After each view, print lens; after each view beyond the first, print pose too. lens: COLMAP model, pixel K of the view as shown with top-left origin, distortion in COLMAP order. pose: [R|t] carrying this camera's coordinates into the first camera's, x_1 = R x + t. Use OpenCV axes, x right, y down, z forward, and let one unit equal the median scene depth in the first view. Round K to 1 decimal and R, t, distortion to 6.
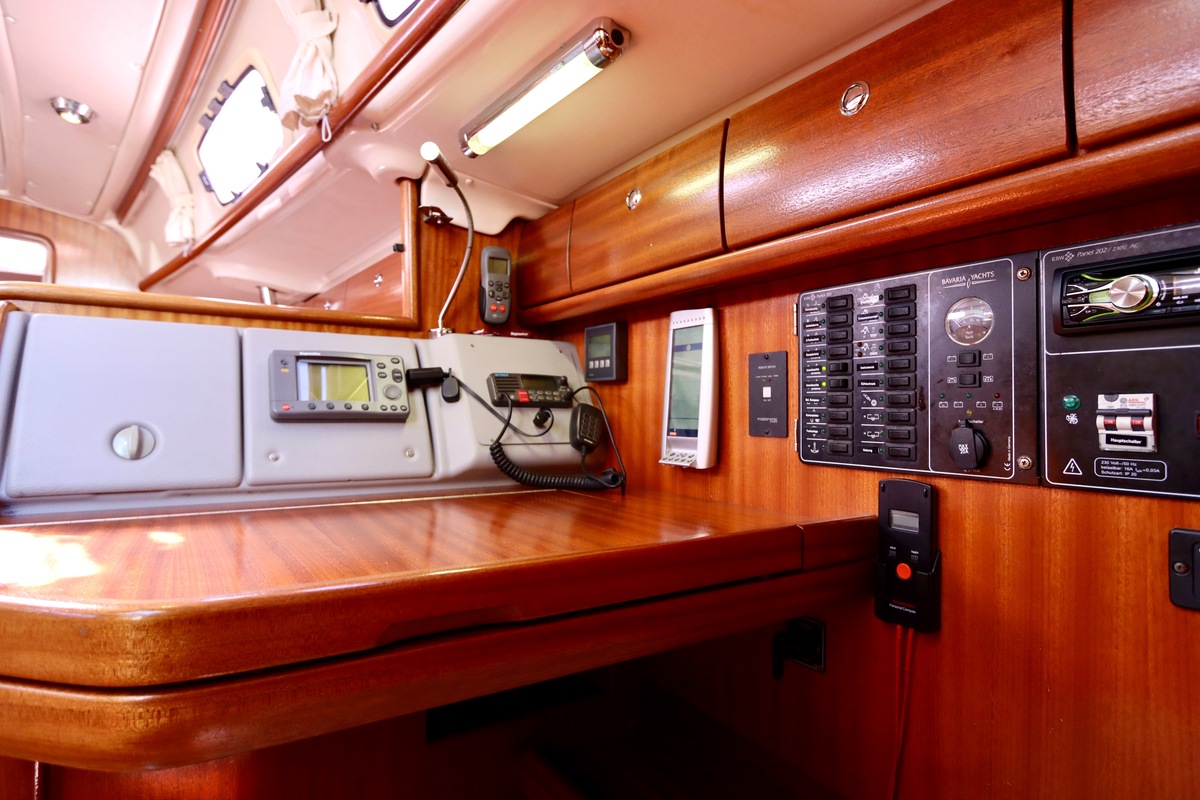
lens RADIAL K [[645.6, 0, 603.0], [0, 645.6, 389.3], [0, 0, 1]] dist [-0.019491, 0.004294]
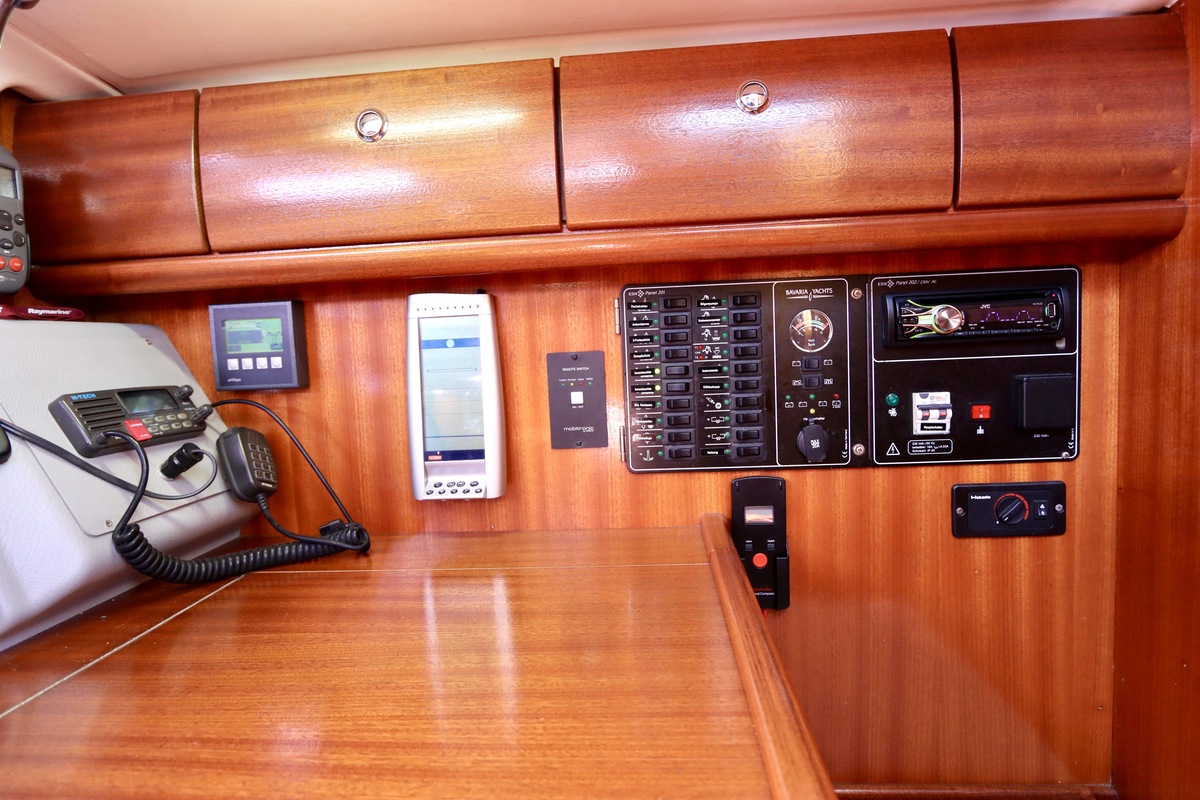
lens RADIAL K [[651.2, 0, 597.9], [0, 651.2, 394.7], [0, 0, 1]] dist [-0.015227, 0.001258]
pose [[0.608934, -0.099258, 0.786986, -0.392001], [0.025415, 0.994072, 0.105711, -0.085792], [-0.792814, -0.044370, 0.607847, 0.414658]]
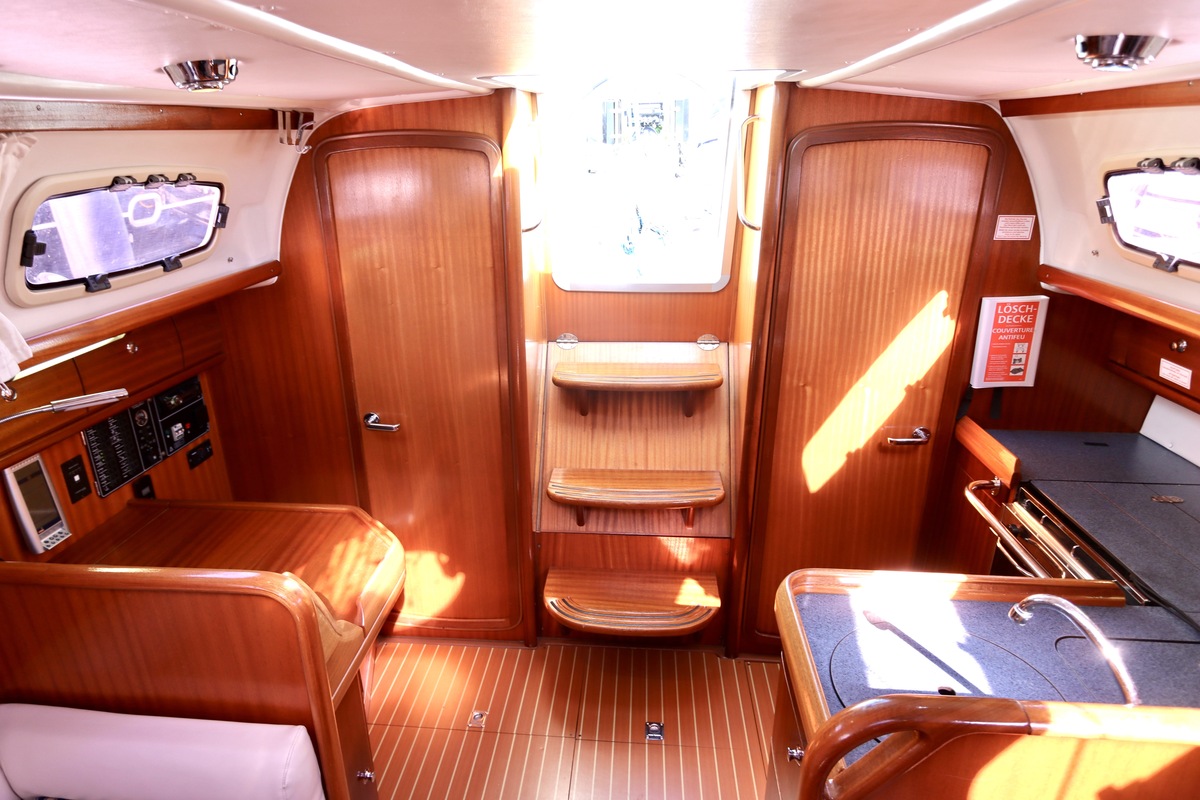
lens RADIAL K [[679.6, 0, 578.6], [0, 679.6, 407.3], [0, 0, 1]] dist [-0.016285, 0.002159]
pose [[-0.786266, -0.206831, 0.582242, -1.935338], [-0.009530, 0.946258, 0.323272, -0.810233], [-0.617814, 0.248630, -0.745982, 1.426352]]
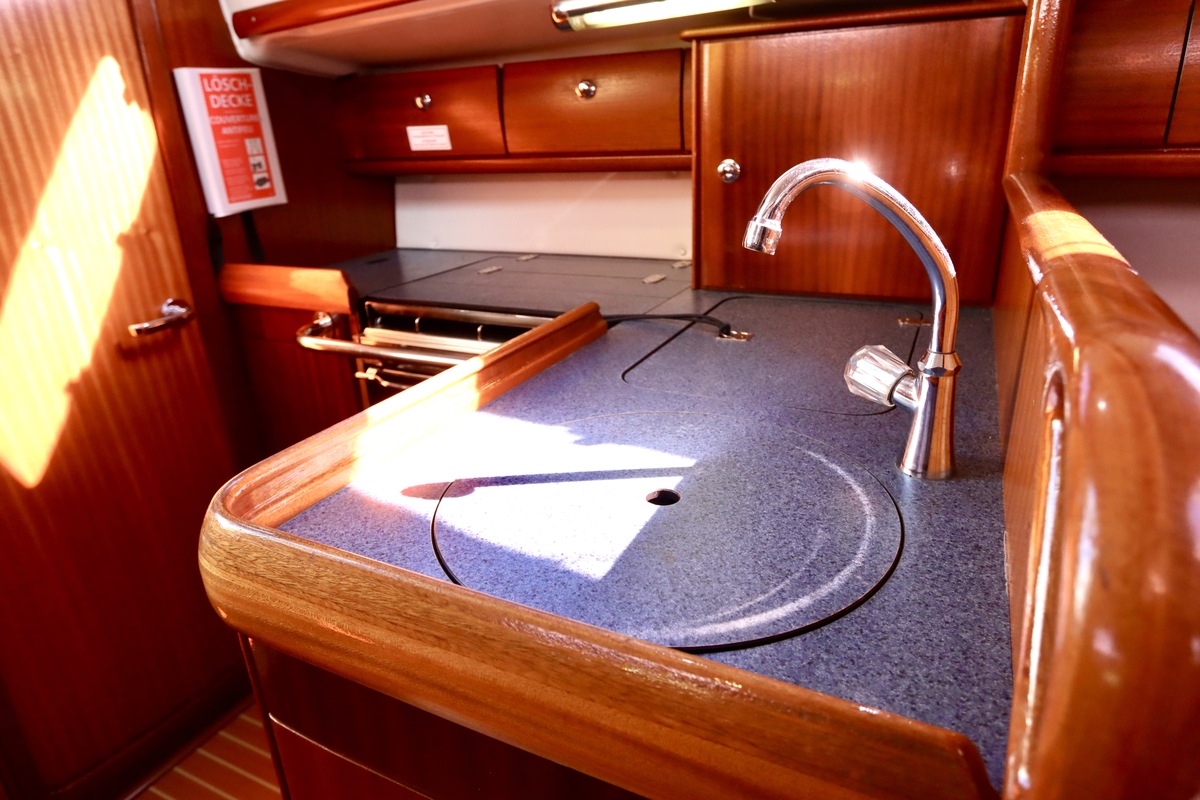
lens RADIAL K [[708.7, 0, 595.6], [0, 708.7, 394.6], [0, 0, 1]] dist [-0.018232, 0.004402]
pose [[-0.854211, 0.209519, -0.475841, -1.546966], [0.052987, 0.945525, 0.321208, -0.258698], [0.517219, 0.249166, -0.818780, 0.732596]]
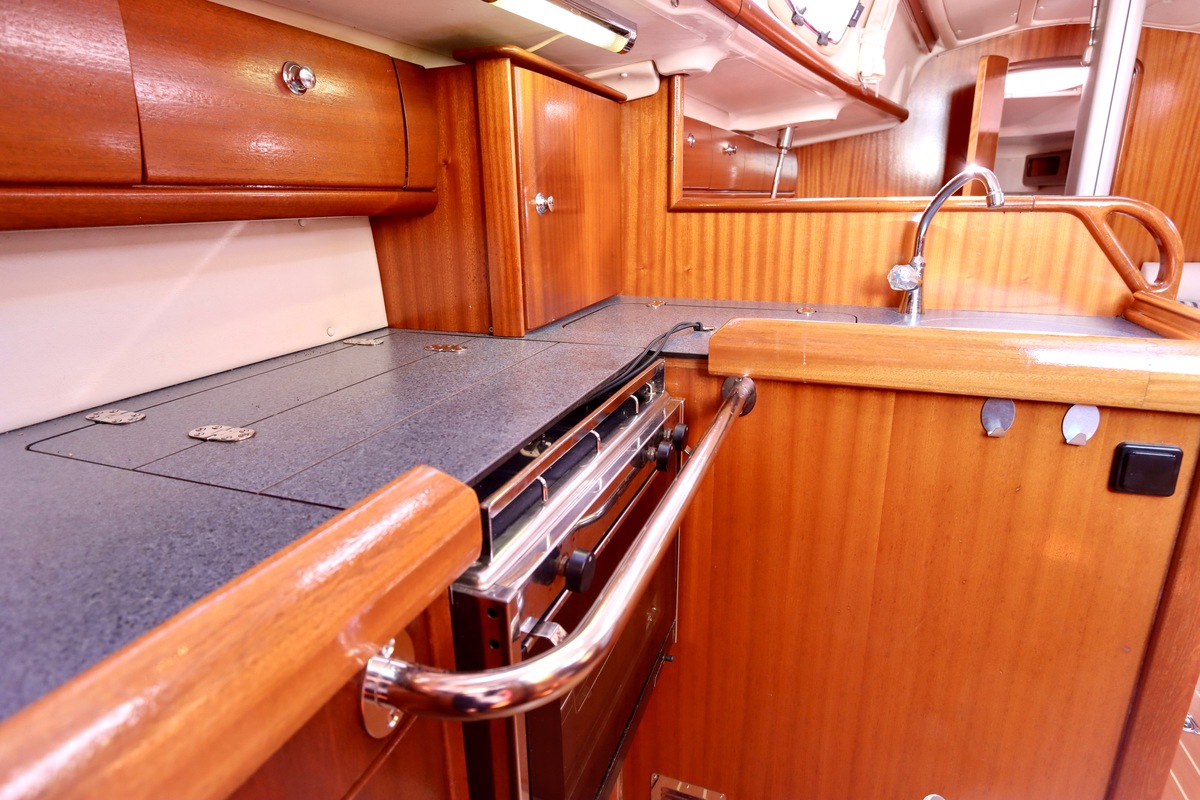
lens RADIAL K [[648.4, 0, 603.0], [0, 648.4, 390.3], [0, 0, 1]] dist [-0.015272, 0.003603]
pose [[0.604672, 0.210872, -0.768052, -1.435716], [0.045258, 0.953660, 0.297462, -0.238782], [0.795187, -0.214627, 0.567109, -0.855516]]
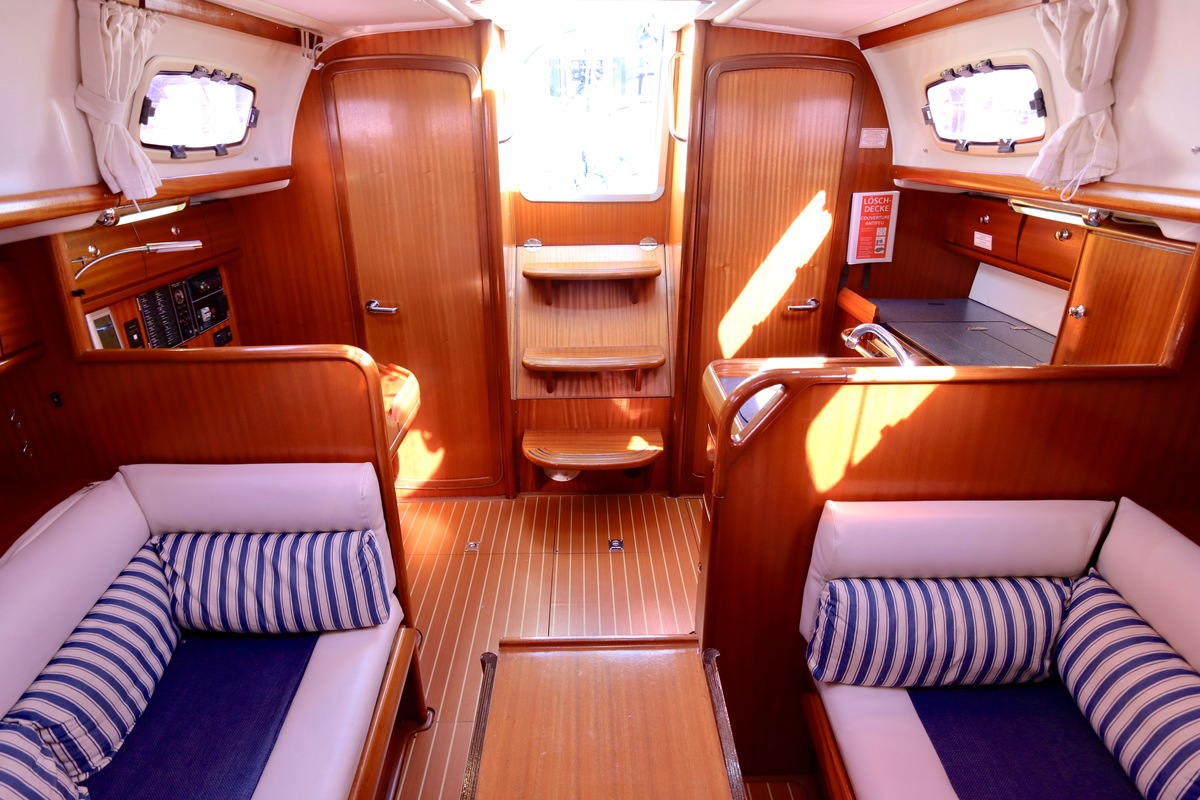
lens RADIAL K [[651.2, 0, 597.9], [0, 651.2, 394.7], [0, 0, 1]] dist [-0.015227, 0.001258]
pose [[-0.852251, -0.196652, 0.484763, -2.190996], [-0.017359, 0.936775, 0.349500, -0.602899], [-0.522845, 0.289447, -0.801782, 1.923363]]
